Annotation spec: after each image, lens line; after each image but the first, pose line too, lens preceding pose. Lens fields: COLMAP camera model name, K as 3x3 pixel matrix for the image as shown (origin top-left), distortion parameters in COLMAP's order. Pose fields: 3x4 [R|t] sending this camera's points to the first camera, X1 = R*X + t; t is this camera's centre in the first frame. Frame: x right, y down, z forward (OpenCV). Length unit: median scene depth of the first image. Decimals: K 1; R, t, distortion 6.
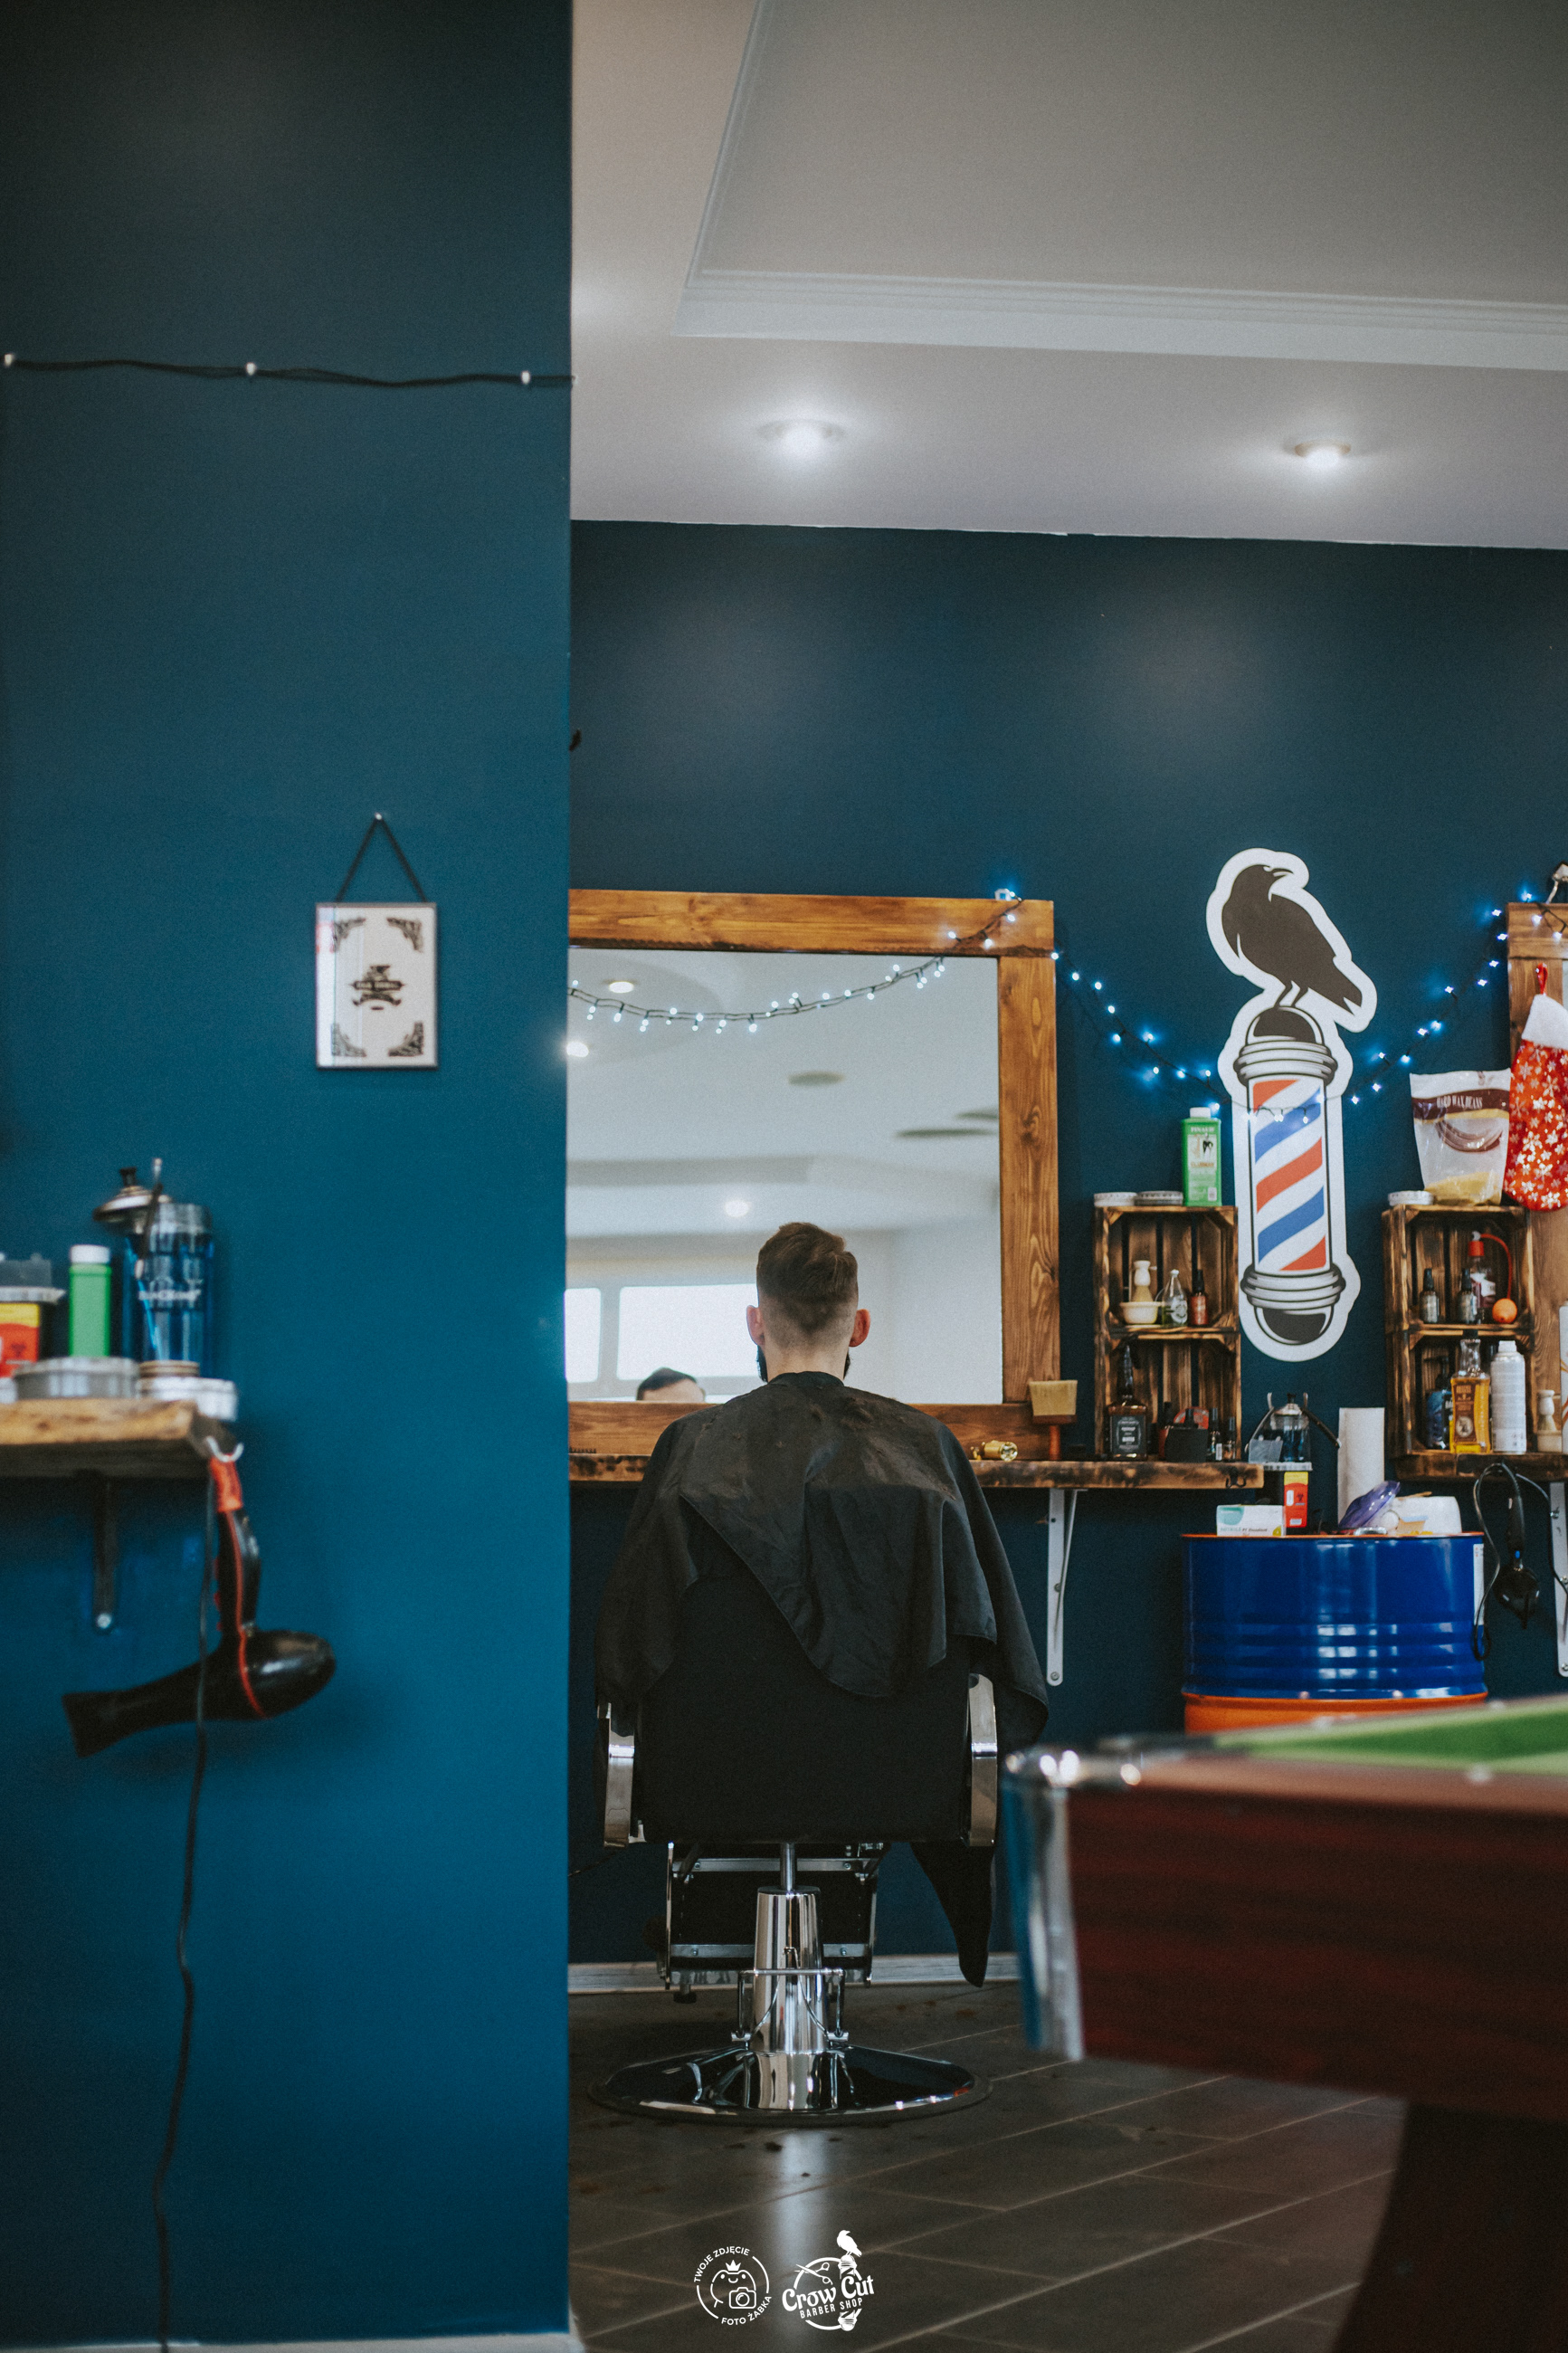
lens RADIAL K [[3737.9, 0, 787.2], [0, 3737.9, 1175.8], [0, 0, 1]] dist [-0.131275, 0.000000]
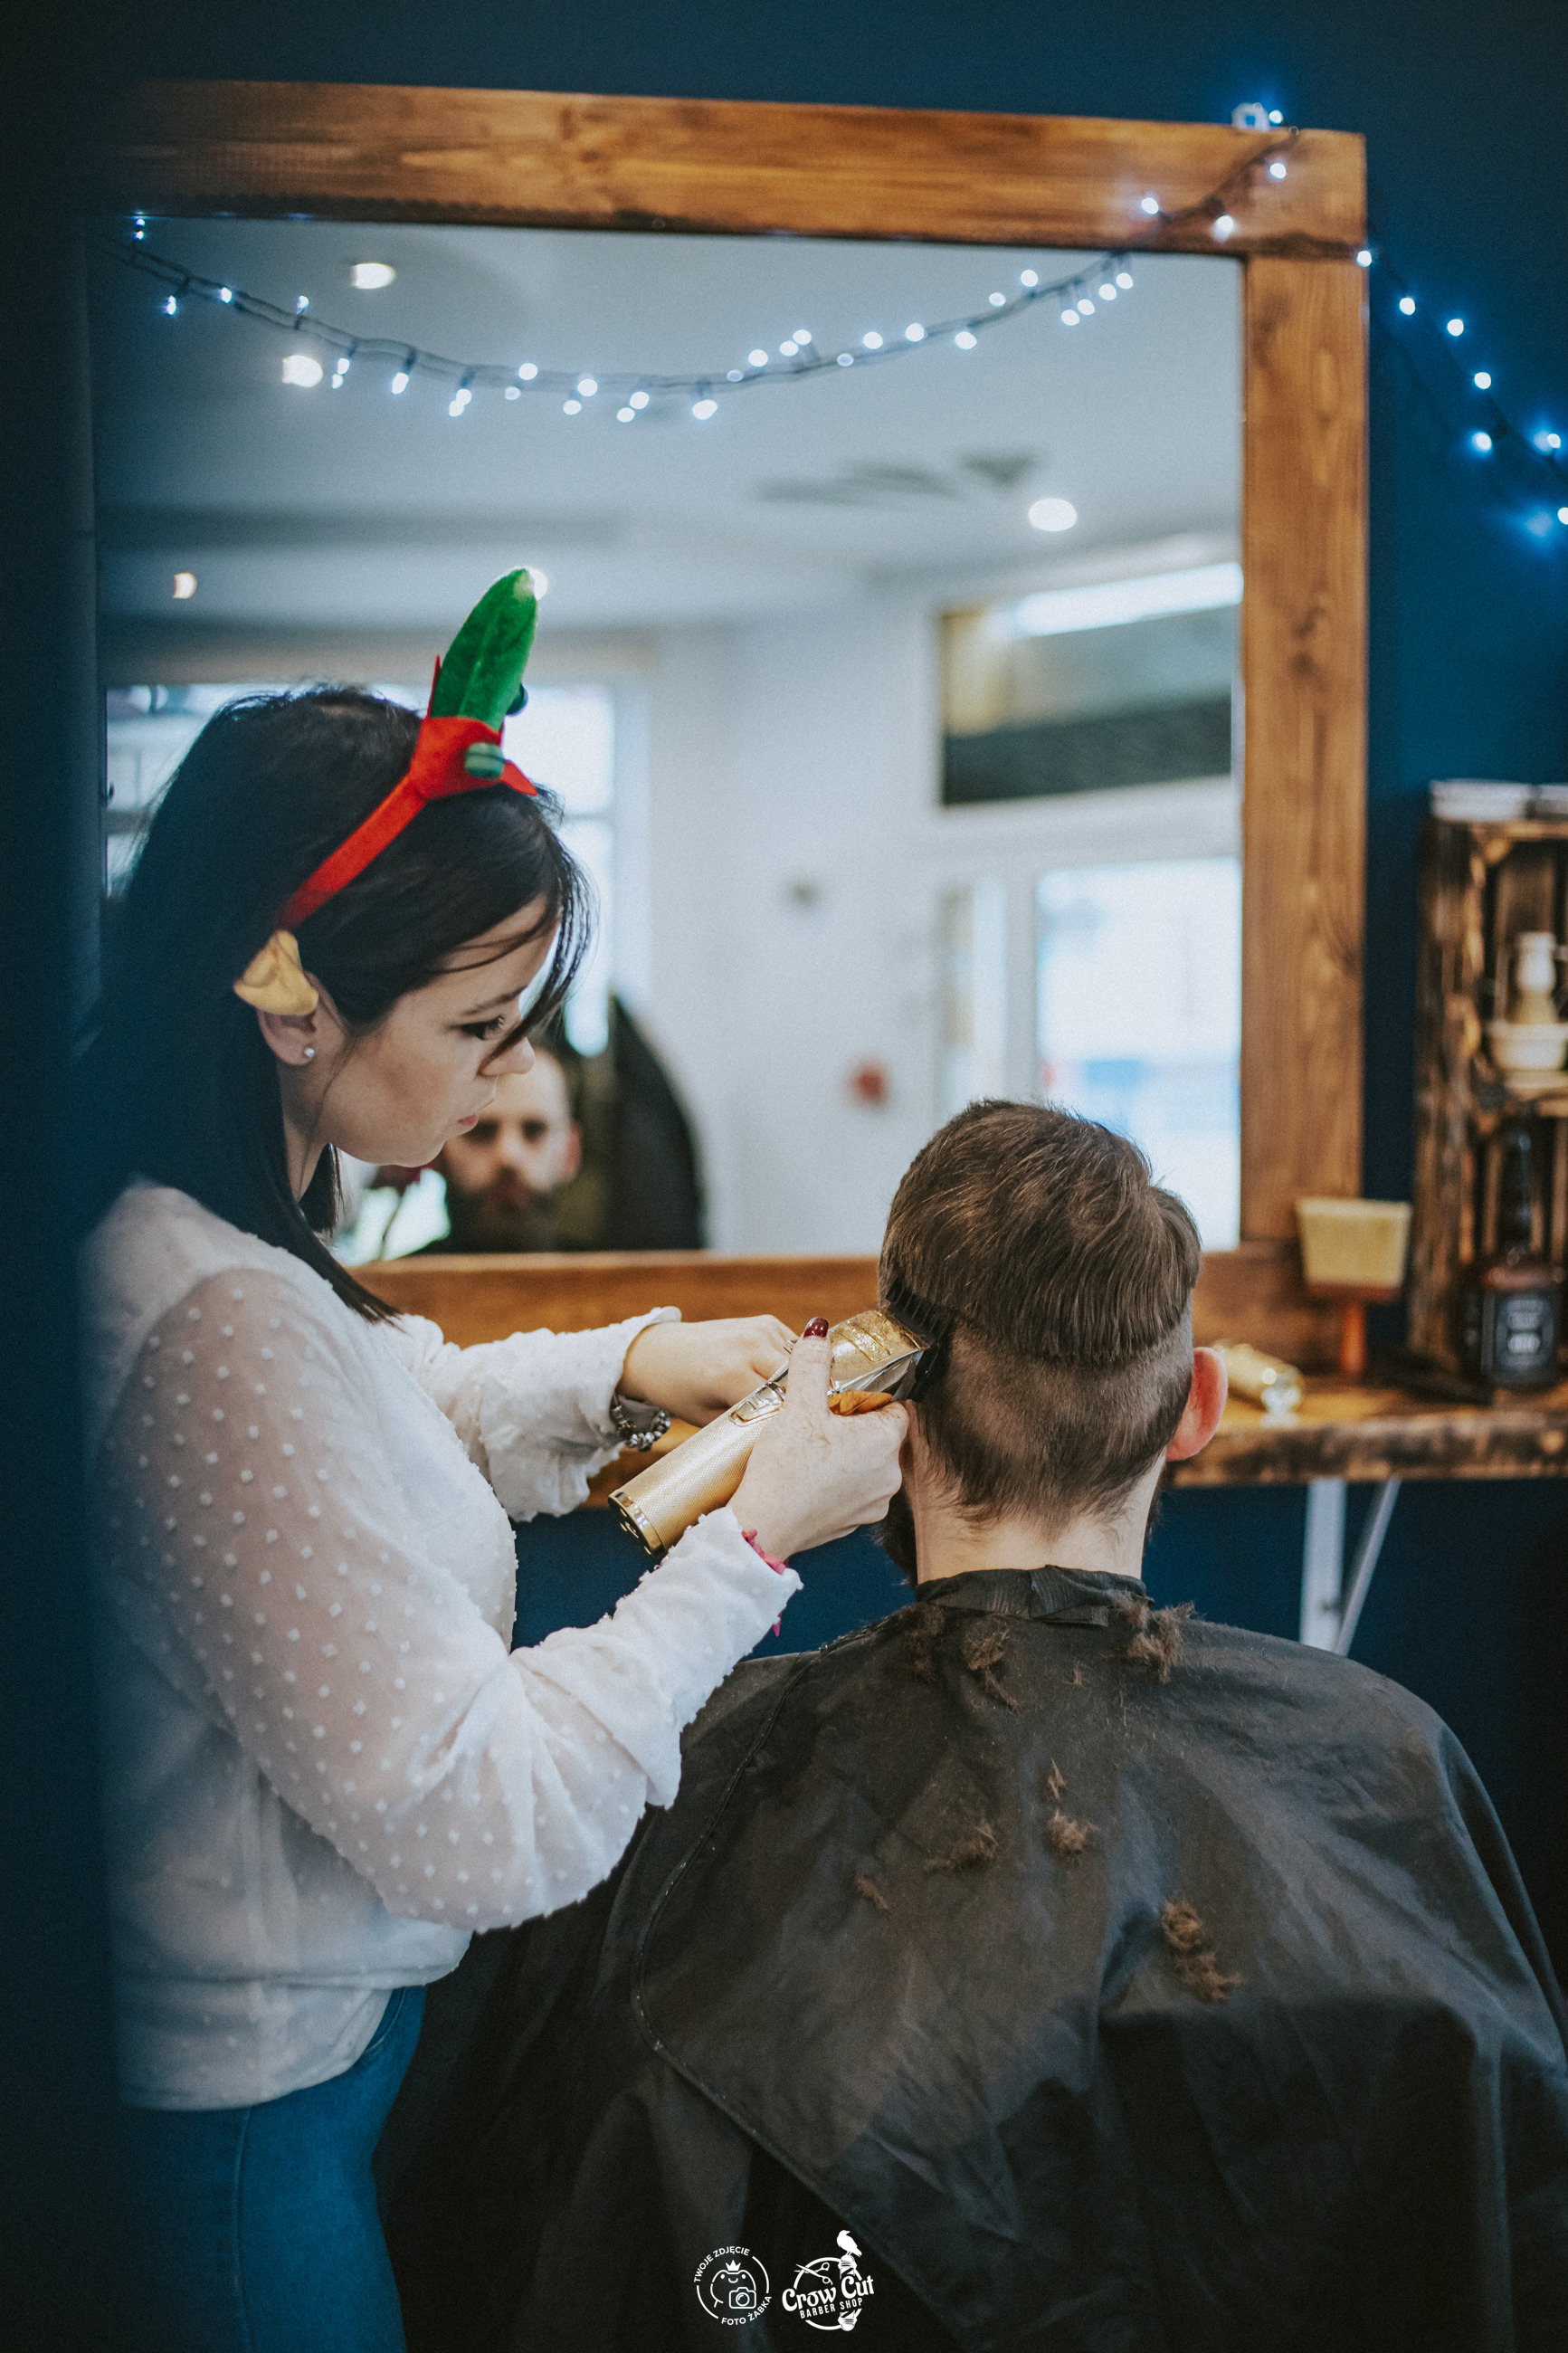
lens RADIAL K [[3737.9, 0, 774.9], [0, 3737.9, 1181.0], [0, 0, 1]] dist [-0.131275, 0.000000]
pose [[0.996408, -0.001940, 0.084656, -0.038126], [-0.015244, 0.979297, 0.201855, -0.038963], [-0.083295, -0.202421, 0.975750, 0.550232]]
